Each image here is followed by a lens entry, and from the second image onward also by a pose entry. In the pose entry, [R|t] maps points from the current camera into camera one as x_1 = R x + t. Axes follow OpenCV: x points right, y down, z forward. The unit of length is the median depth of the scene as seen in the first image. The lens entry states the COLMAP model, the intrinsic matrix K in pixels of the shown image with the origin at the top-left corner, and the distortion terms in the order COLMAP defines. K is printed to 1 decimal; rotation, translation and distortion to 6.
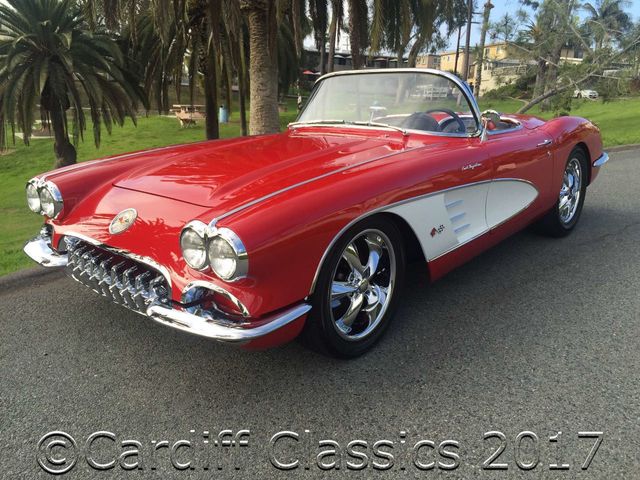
lens RADIAL K [[545.9, 0, 320.0], [0, 545.9, 240.0], [0, 0, 1]] dist [0.079405, -0.111104]
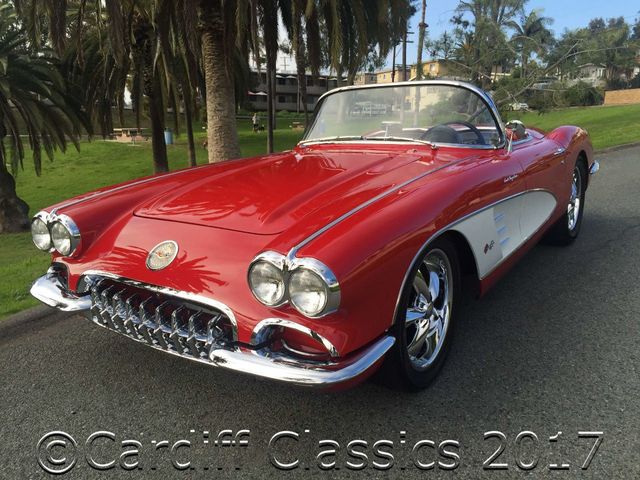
lens RADIAL K [[546.0, 0, 321.2], [0, 546.0, 238.6], [0, 0, 1]] dist [0.079686, -0.112985]
pose [[0.993554, -0.051859, 0.100804, -0.105323], [0.055368, 0.997942, -0.032334, -0.009973], [-0.098920, 0.037707, 0.994381, 0.049188]]
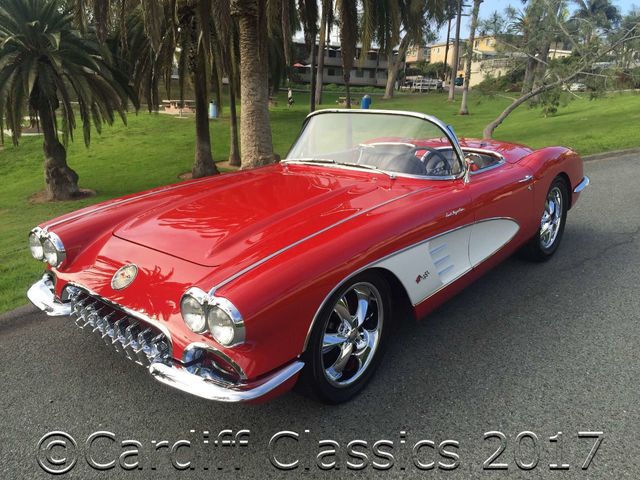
lens RADIAL K [[546.0, 0, 321.2], [0, 546.0, 238.6], [0, 0, 1]] dist [0.079686, -0.112985]
pose [[0.999821, -0.005964, 0.017940, 0.000040], [0.005719, 0.999891, 0.013636, -0.065951], [-0.018020, -0.013531, 0.999746, -0.033541]]
